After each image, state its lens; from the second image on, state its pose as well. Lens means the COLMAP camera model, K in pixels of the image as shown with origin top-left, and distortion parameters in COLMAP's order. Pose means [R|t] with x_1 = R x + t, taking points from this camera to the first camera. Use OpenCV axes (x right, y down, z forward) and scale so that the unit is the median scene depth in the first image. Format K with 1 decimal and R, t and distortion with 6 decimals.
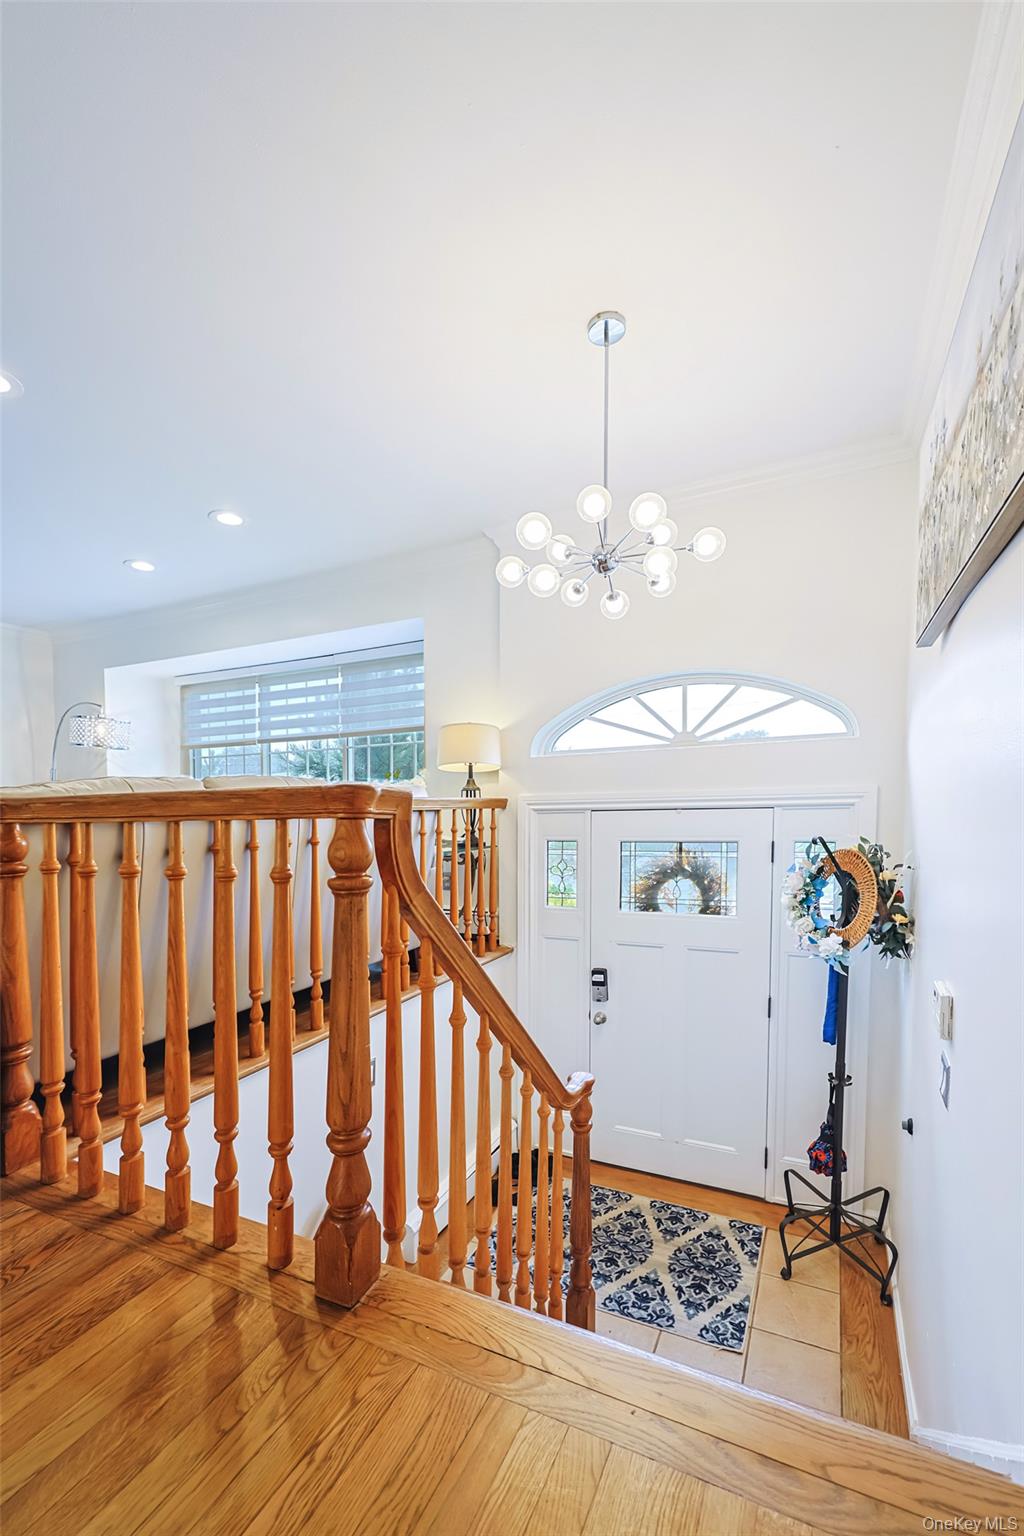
lens RADIAL K [[632.8, 0, 506.8], [0, 632.8, 842.6], [0, 0, 1]] dist [0.021770, 0.000143]
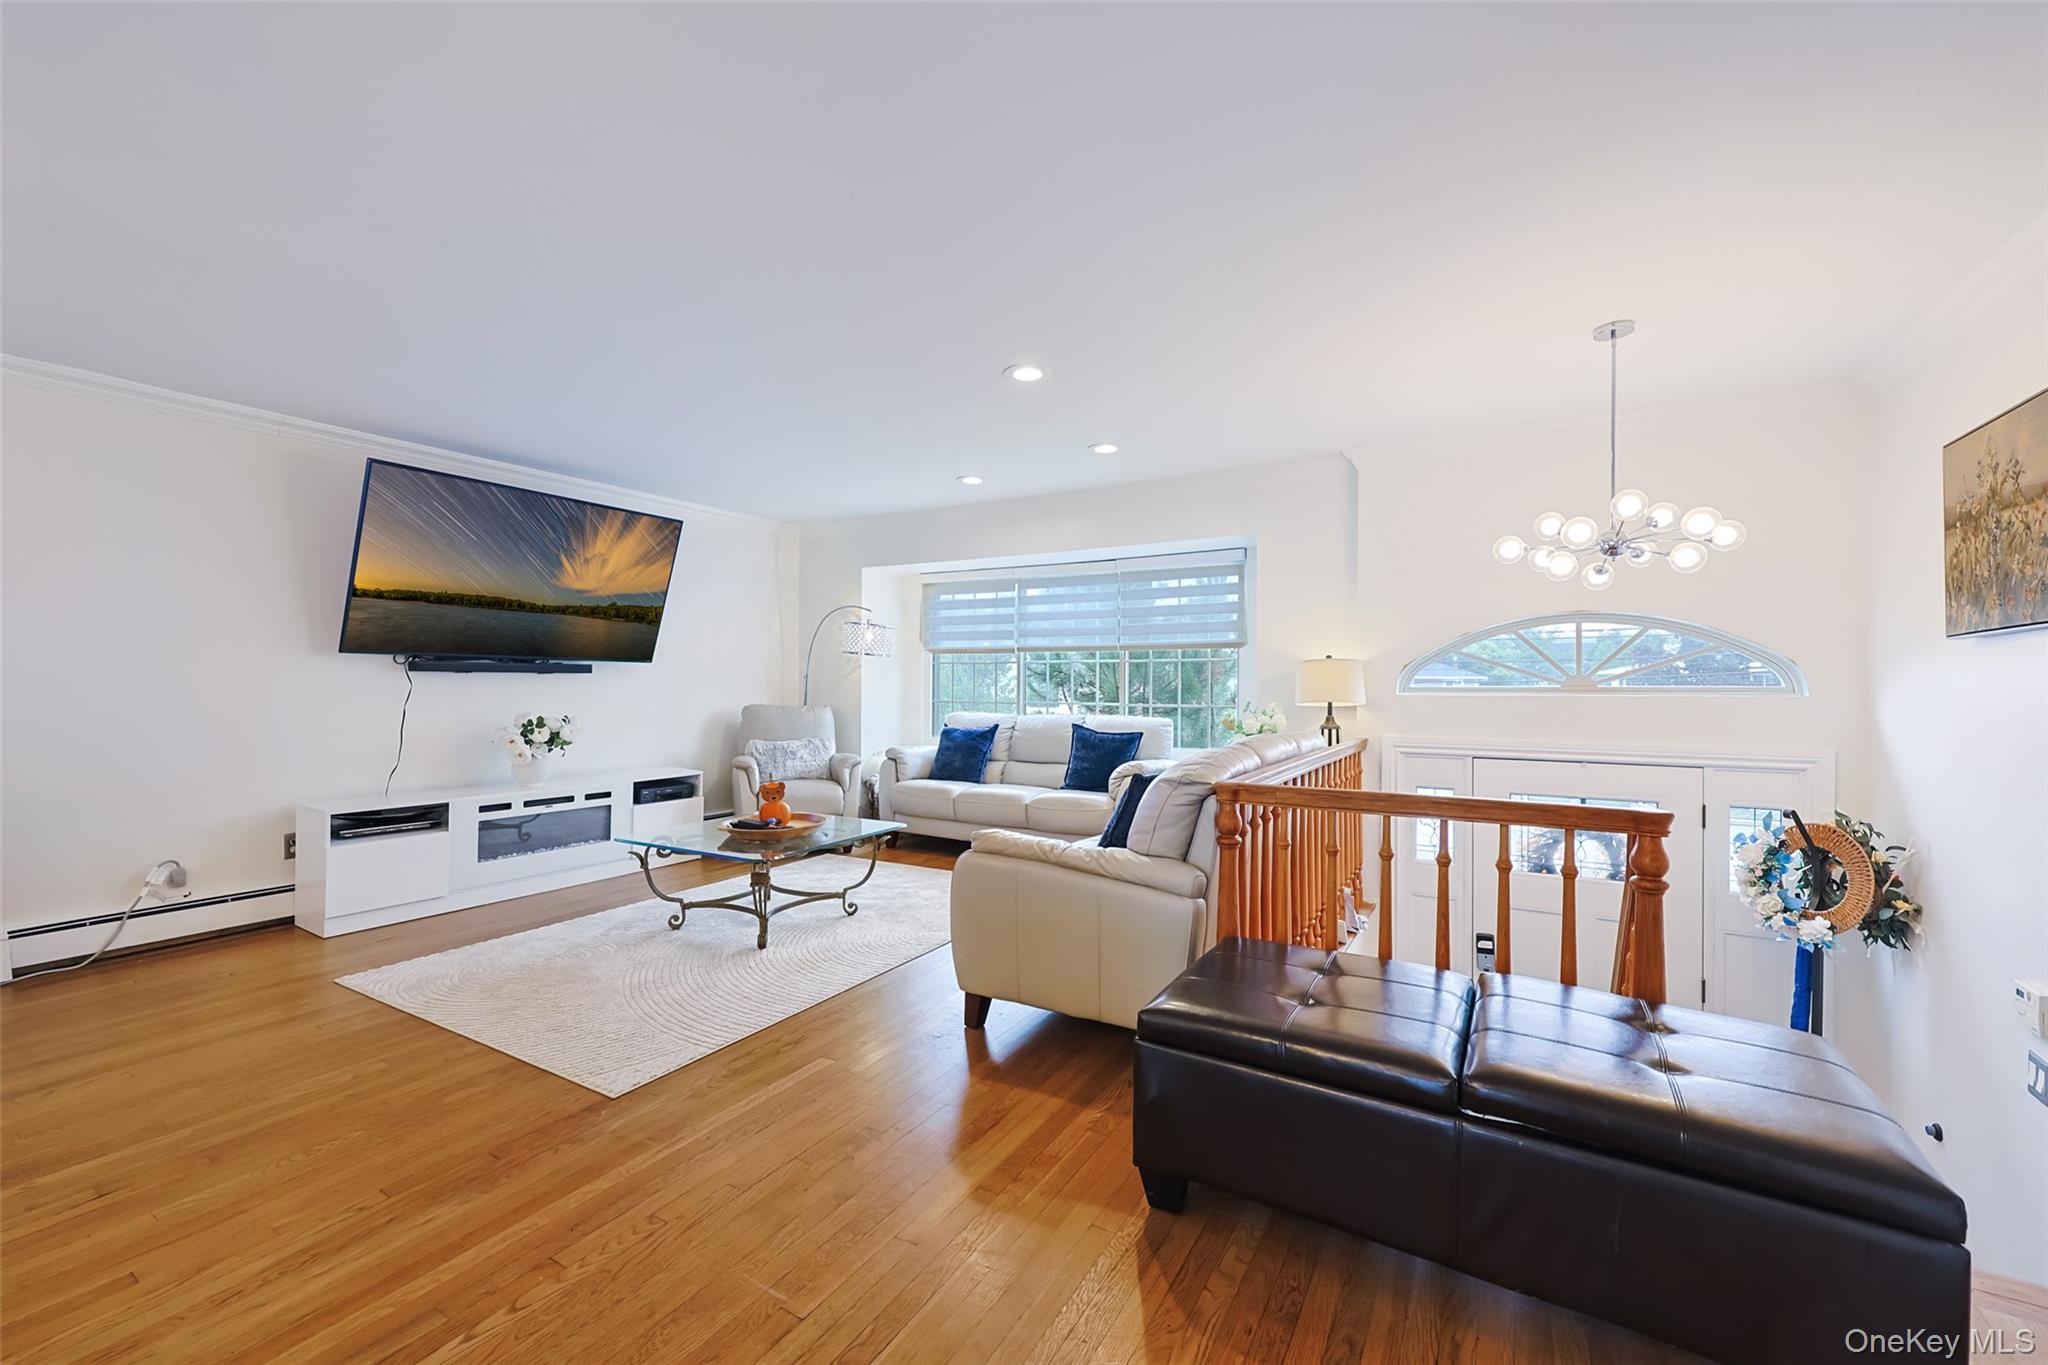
lens RADIAL K [[813.4, 0, 1024.0], [0, 813.4, 682.5], [0, 0, 1]] dist [0.000153, 0.000515]
pose [[0.997083, 0.033288, -0.068679, -0.550130], [-0.037408, 0.997521, -0.059601, -0.081062], [0.066525, 0.061996, 0.995857, -0.274107]]
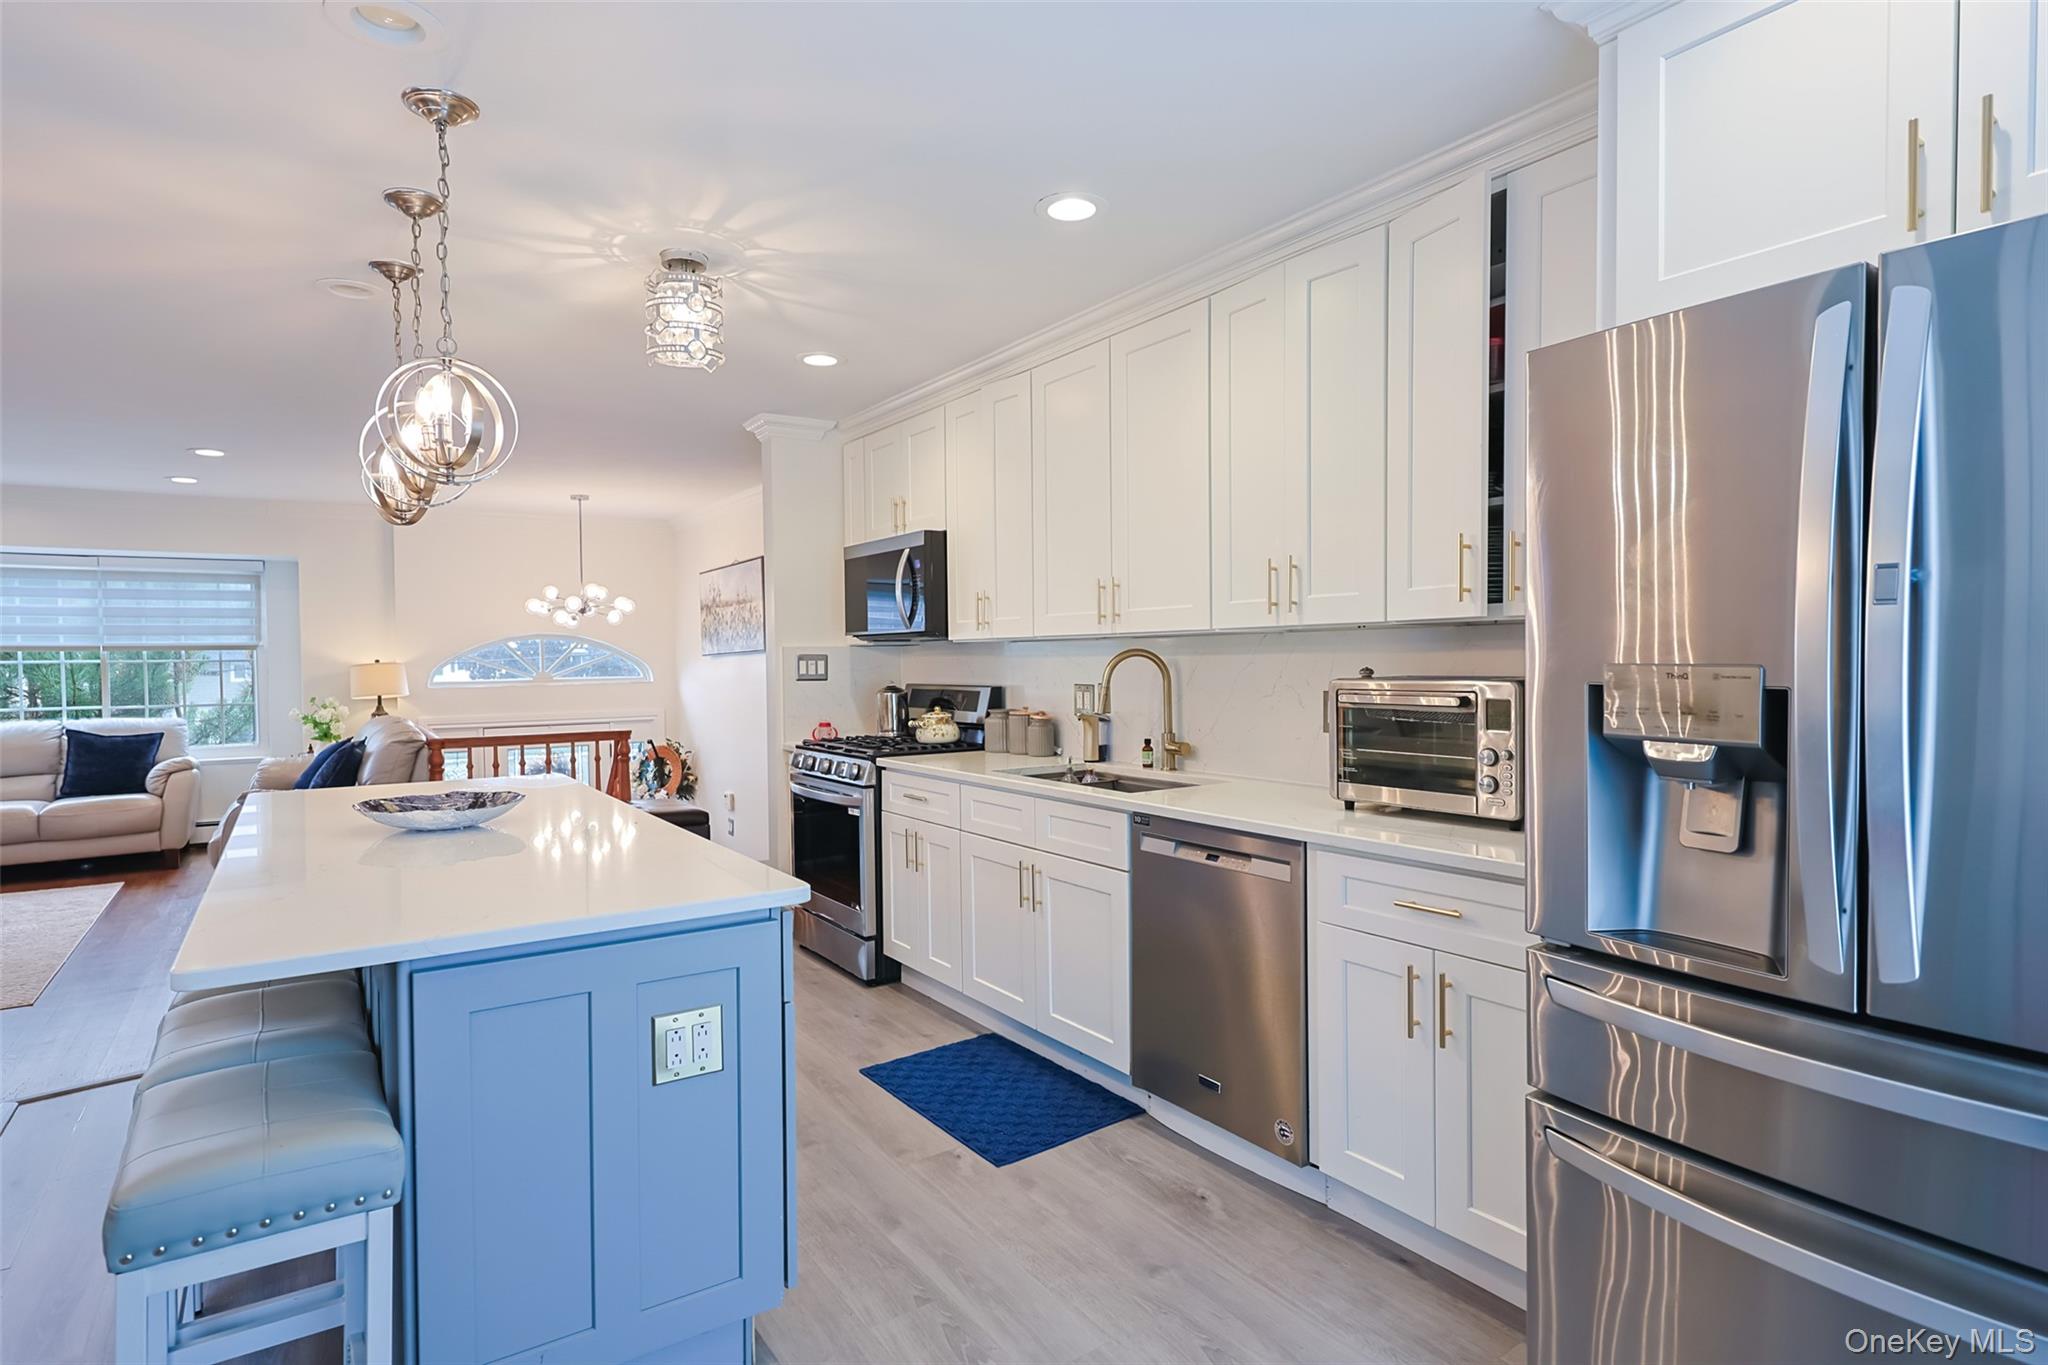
lens RADIAL K [[1079.3, 0, 1024.0], [0, 1079.3, 682.5], [0, 0, 1]] dist [0.025976, 0.000333]
pose [[0.487656, 0.003186, 0.873030, -1.707549], [0.051262, 0.998164, -0.032277, -0.016349], [-0.871530, 0.060493, 0.486597, -1.472476]]
